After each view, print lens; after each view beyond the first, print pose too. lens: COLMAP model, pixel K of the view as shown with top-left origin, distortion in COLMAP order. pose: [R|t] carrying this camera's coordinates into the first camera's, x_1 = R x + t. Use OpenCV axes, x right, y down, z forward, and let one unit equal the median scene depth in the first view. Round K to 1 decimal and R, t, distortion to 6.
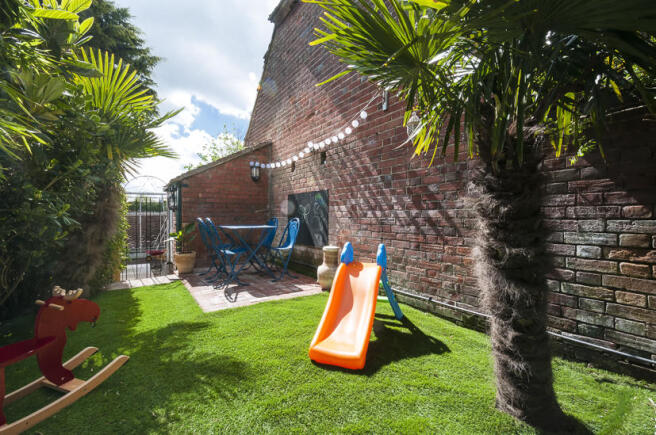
lens RADIAL K [[286.0, 0, 329.8], [0, 286.0, 216.2], [0, 0, 1]] dist [0.003912, -0.000709]
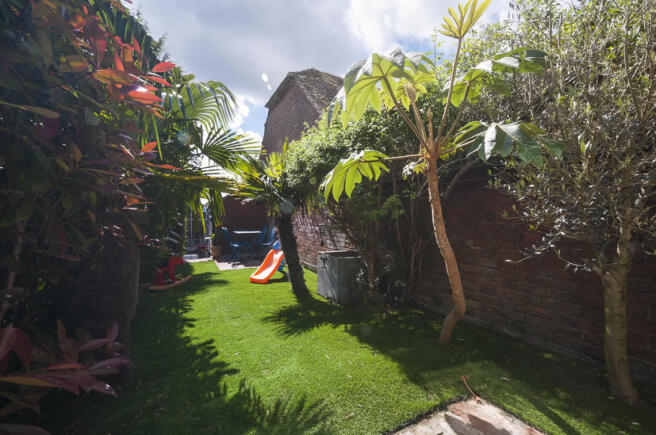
lens RADIAL K [[286.0, 0, 326.4], [0, 286.0, 218.7], [0, 0, 1]] dist [0.003912, -0.000709]
pose [[0.990411, 0.003654, -0.138106, 0.499994], [-0.003363, 0.999992, 0.002342, -0.059500], [0.138114, -0.001856, 0.990415, -0.799171]]
